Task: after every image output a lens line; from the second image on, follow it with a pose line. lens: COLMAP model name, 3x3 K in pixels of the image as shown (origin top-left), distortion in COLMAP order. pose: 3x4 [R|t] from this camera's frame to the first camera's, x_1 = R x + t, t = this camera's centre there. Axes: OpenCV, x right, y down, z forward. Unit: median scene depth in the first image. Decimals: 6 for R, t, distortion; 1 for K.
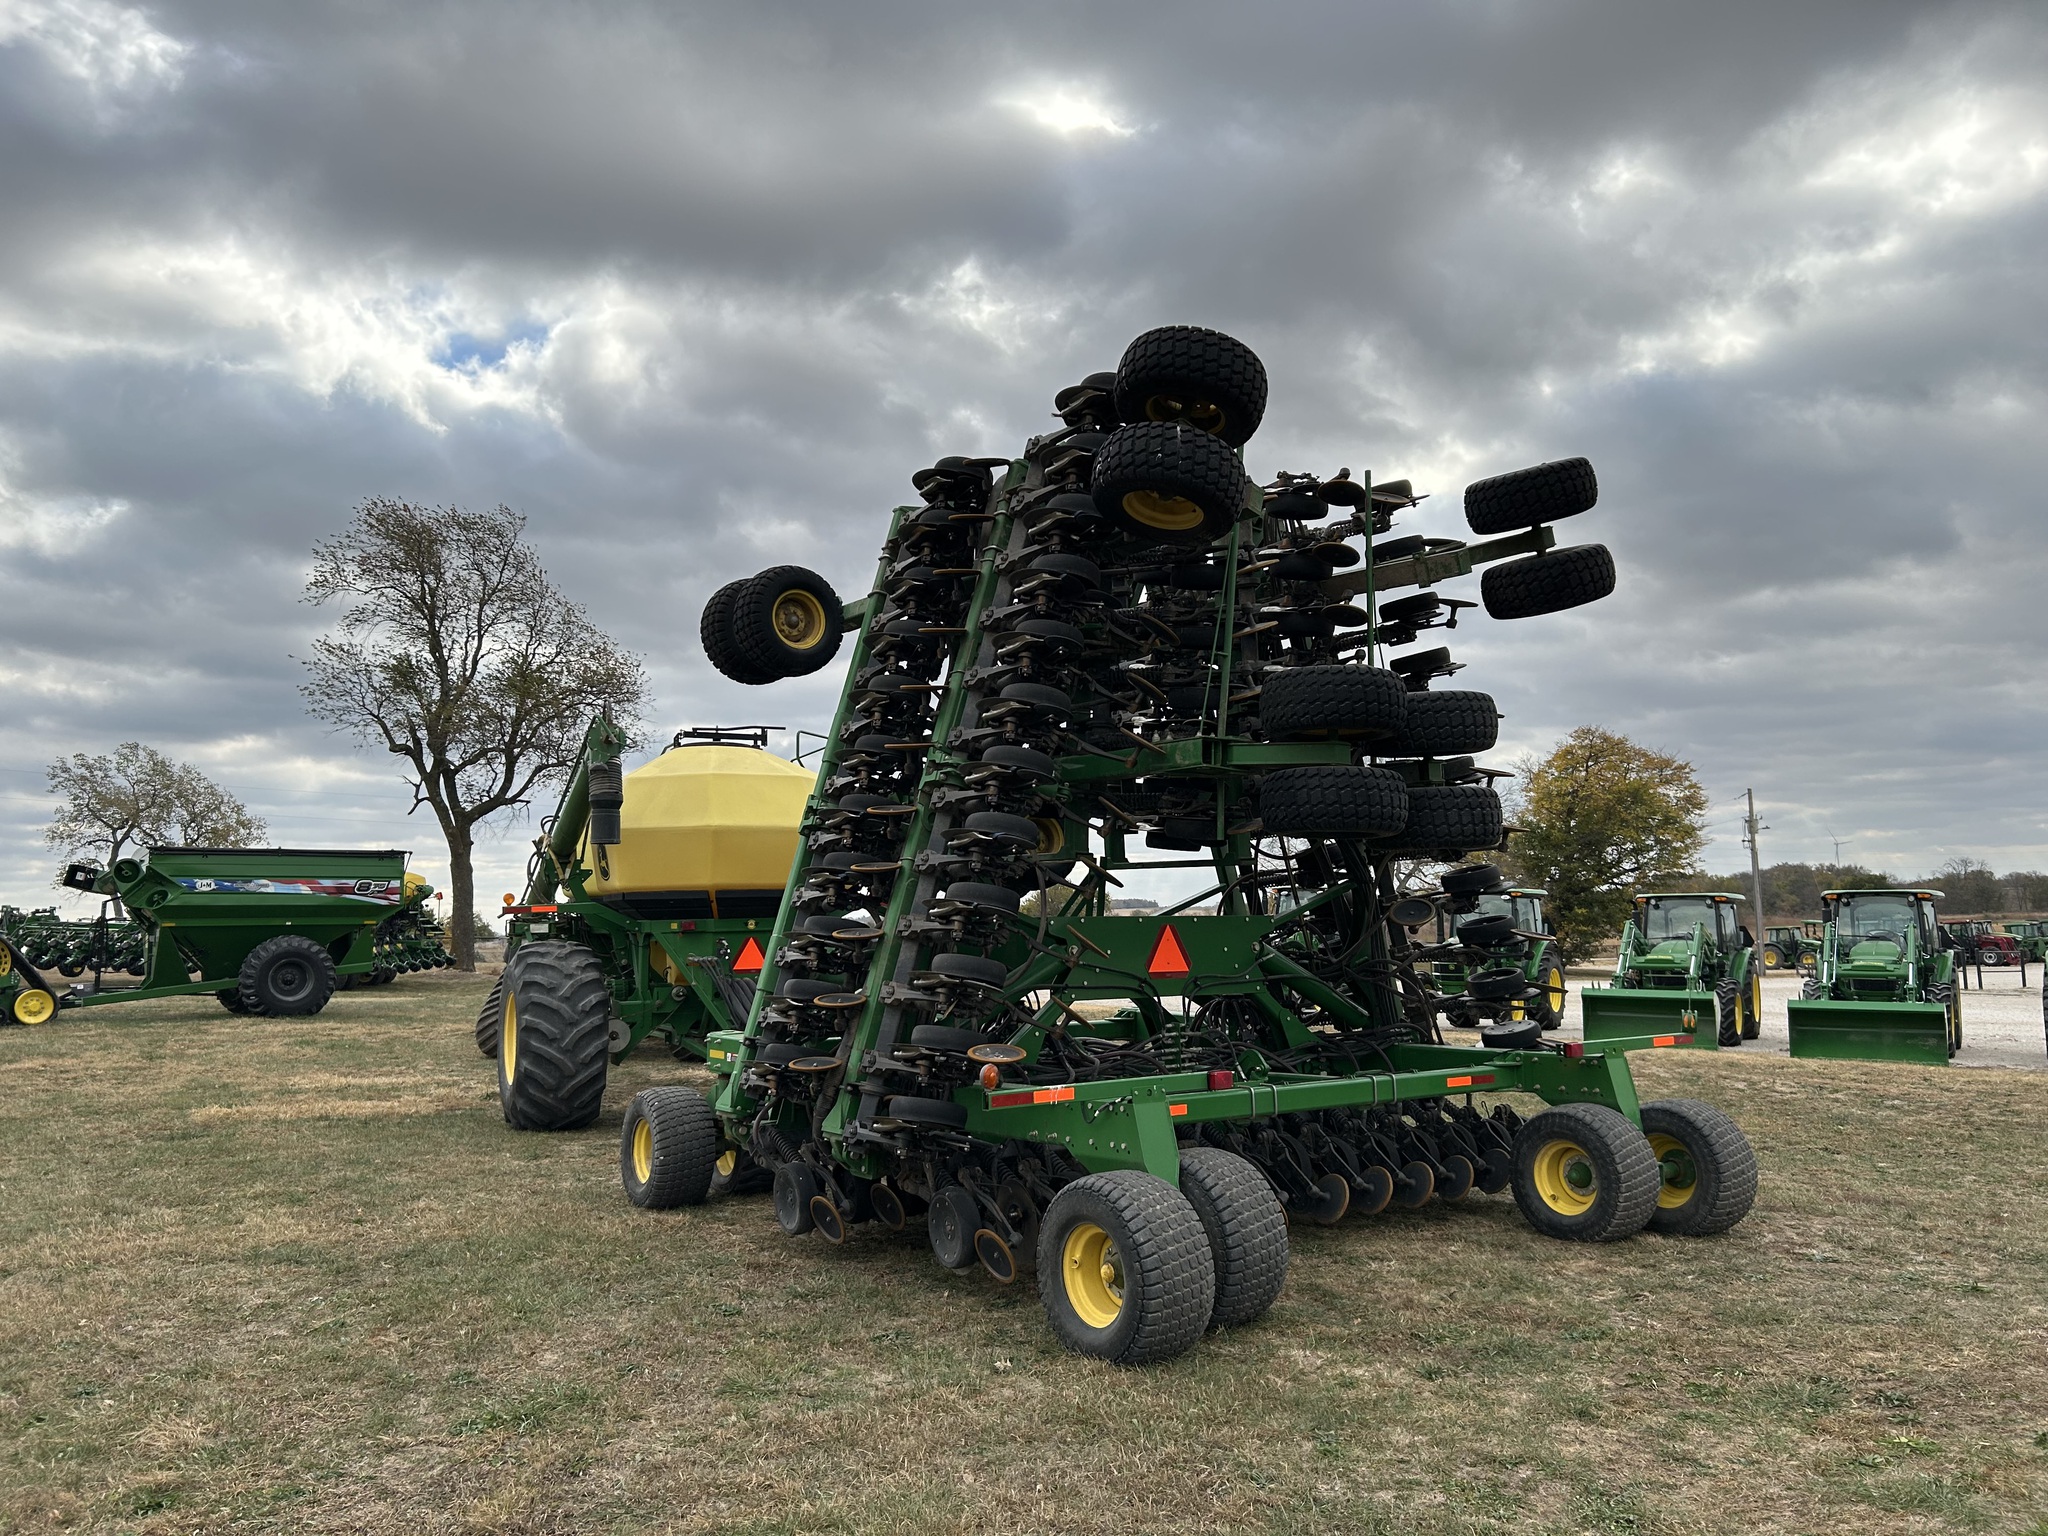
lens RADIAL K [[1635.7, 0, 956.8], [0, 1635.7, 800.3], [0, 0, 1]] dist [0.041524, -0.005017]
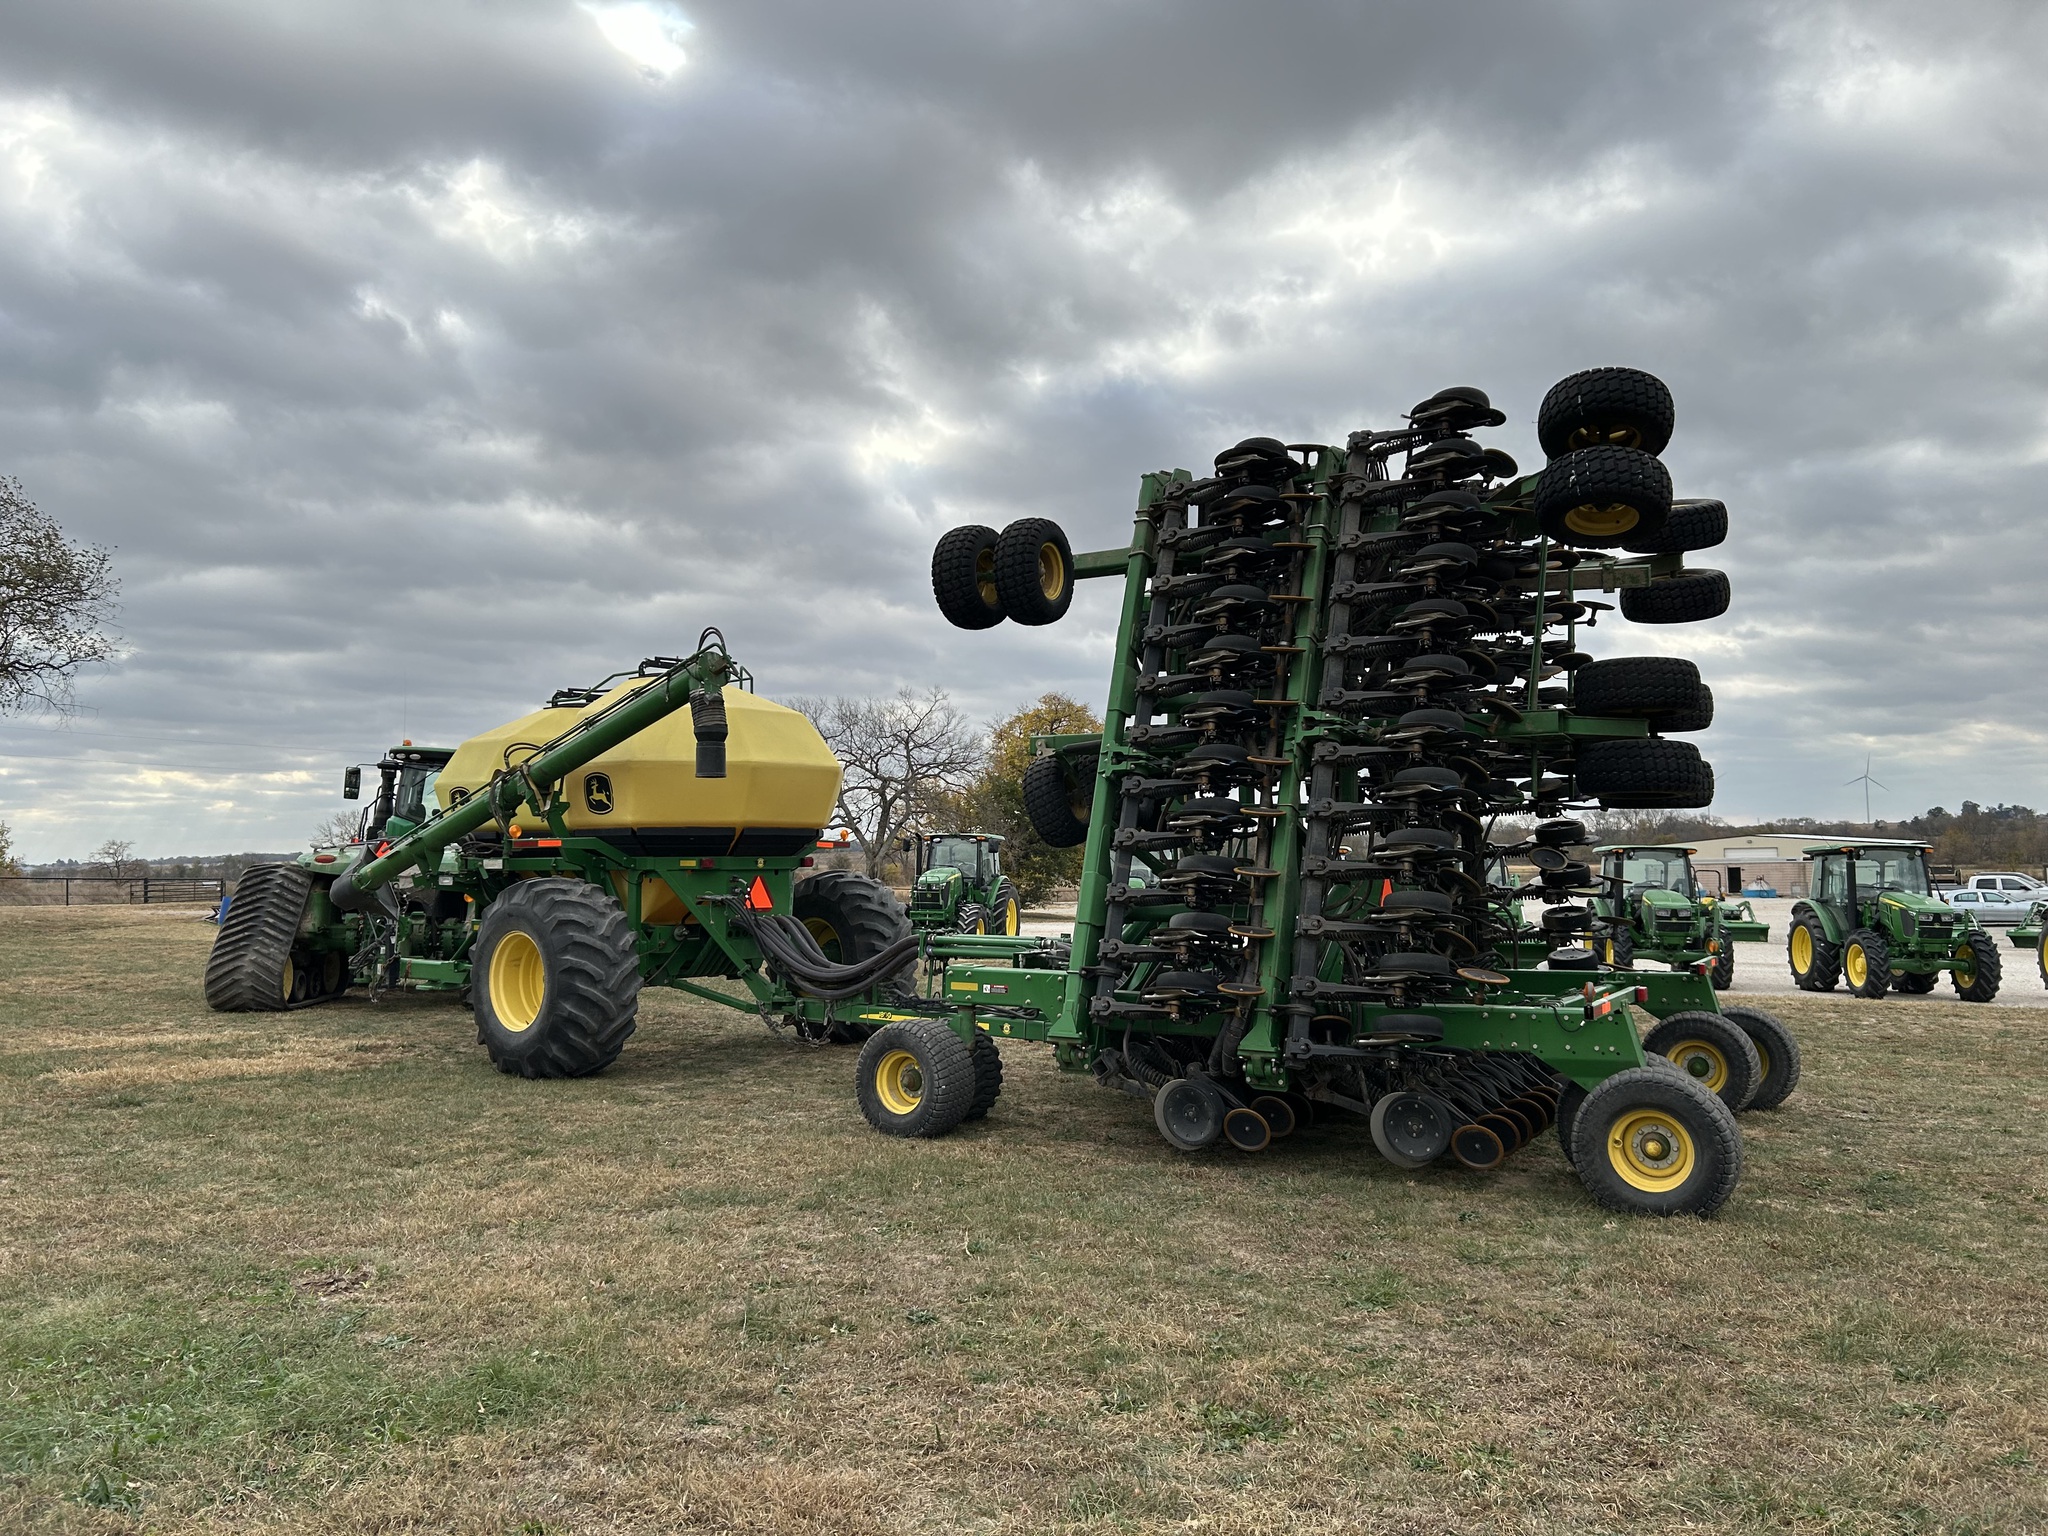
lens RADIAL K [[1670.8, 0, 962.6], [0, 1670.8, 771.5], [0, 0, 1]] dist [0.036589, -0.003007]
pose [[0.911938, 0.034186, 0.408903, -0.430376], [-0.040888, 0.999134, 0.007657, 0.008596], [-0.408287, -0.023702, 0.912546, 0.034337]]
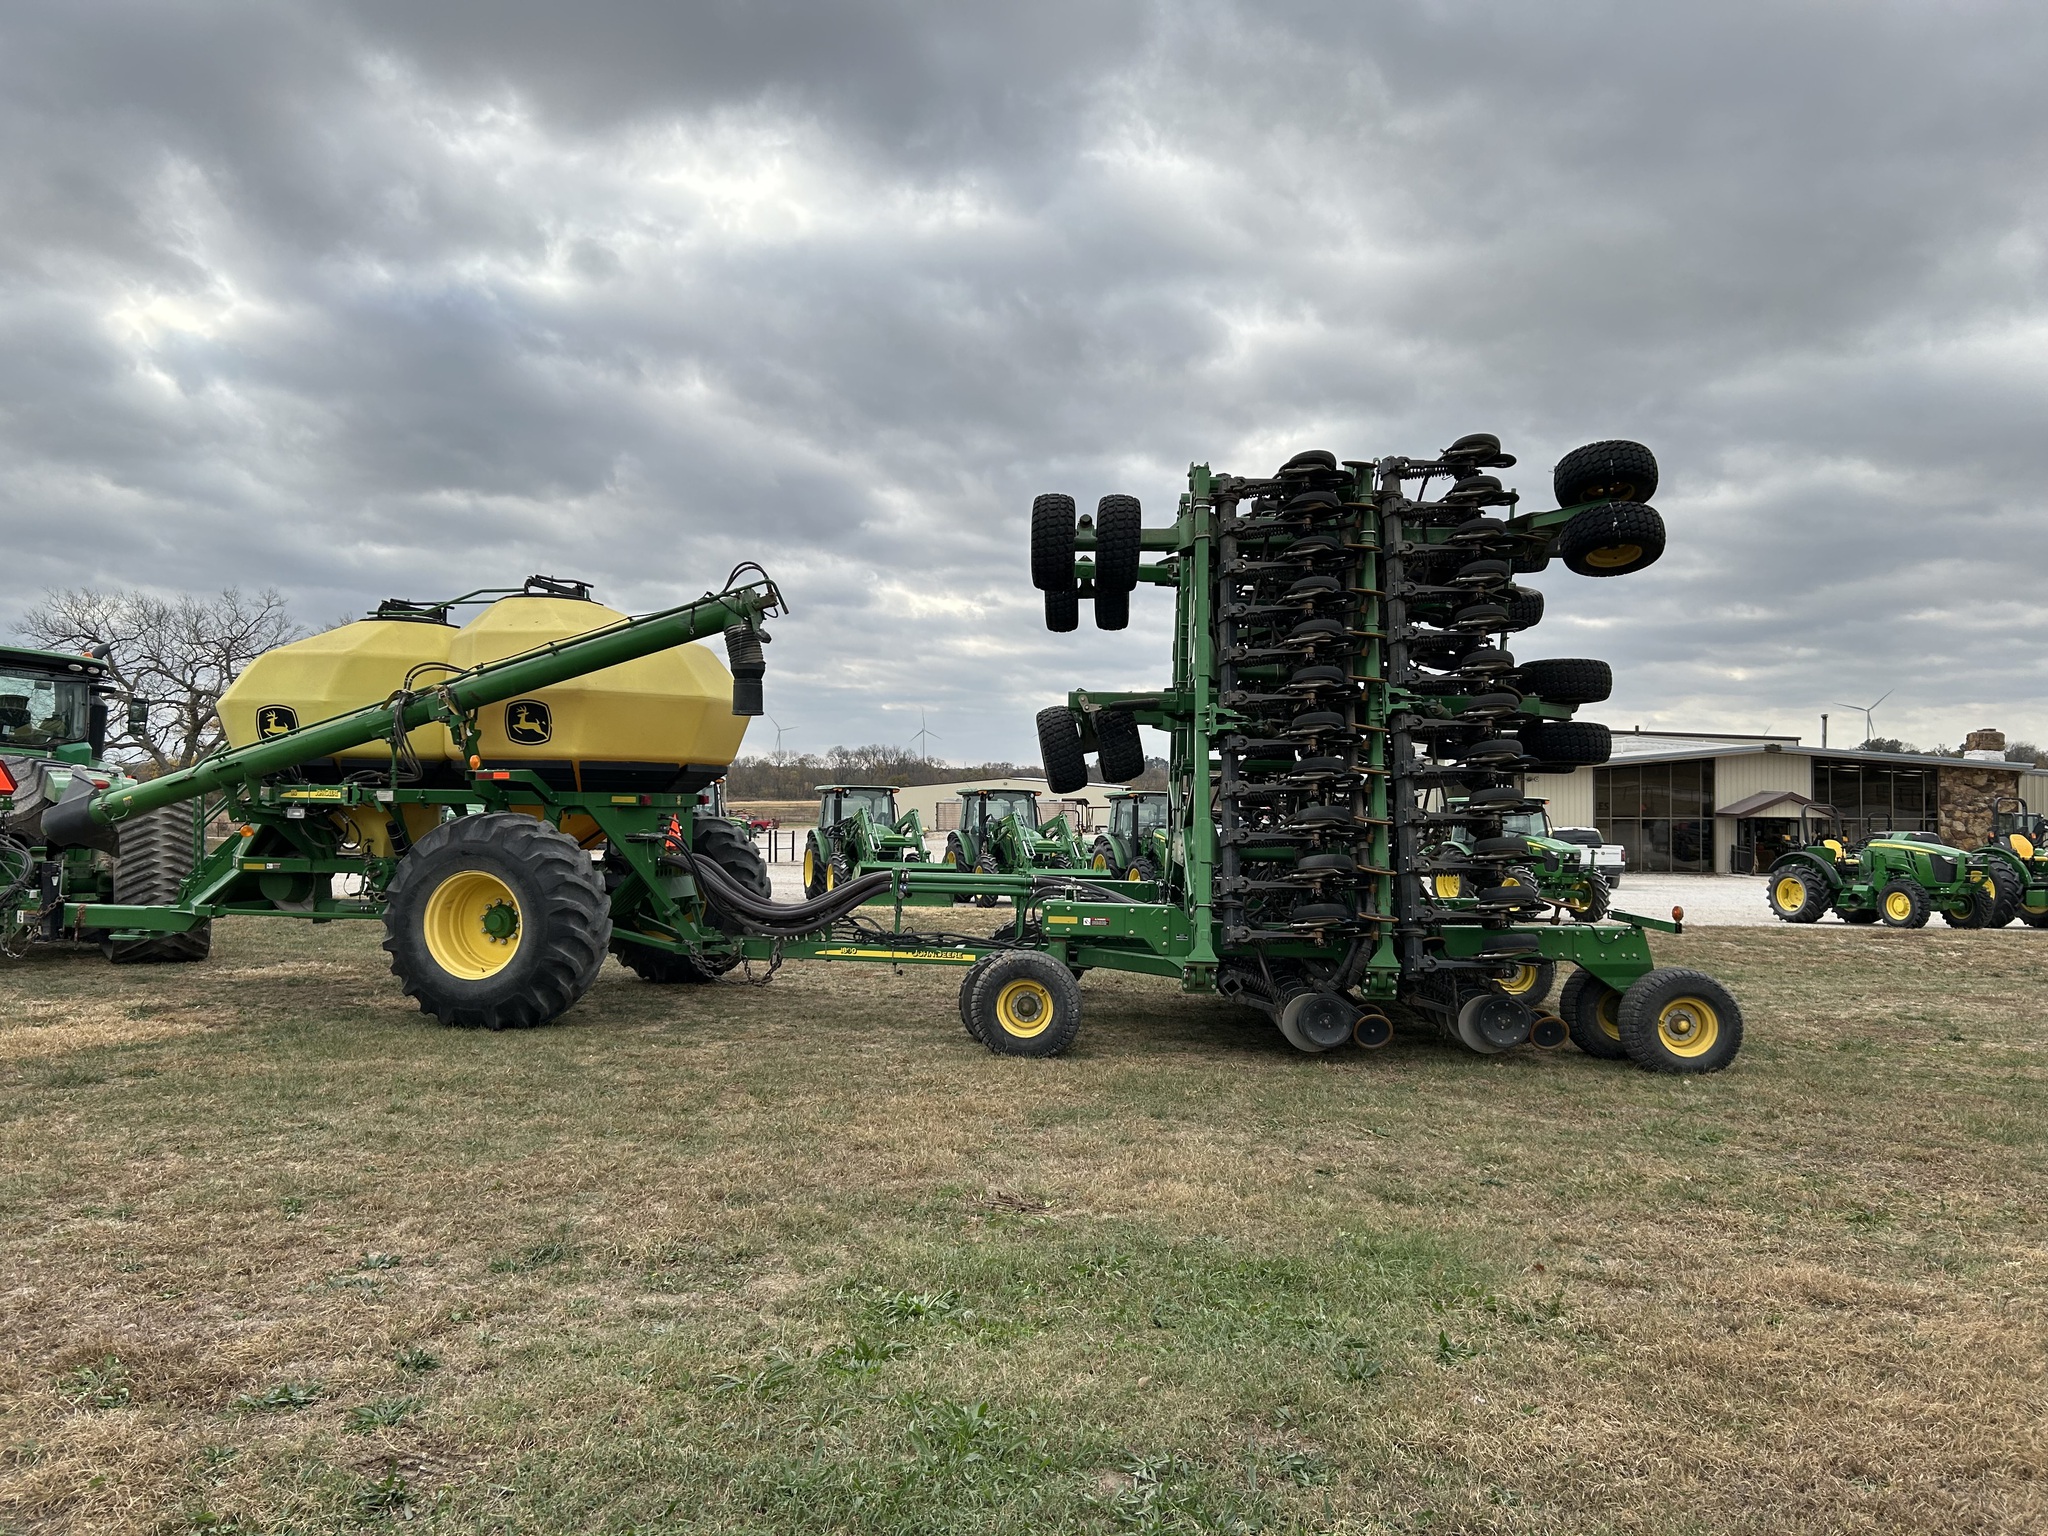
lens RADIAL K [[1603.4, 0, 1025.5], [0, 1603.4, 814.3], [0, 0, 1]] dist [0.037738, -0.008095]
pose [[0.577799, 0.015816, 0.816026, -0.784047], [-0.084780, 0.995567, 0.040734, 0.029078], [-0.811764, -0.092719, 0.576578, 0.289486]]
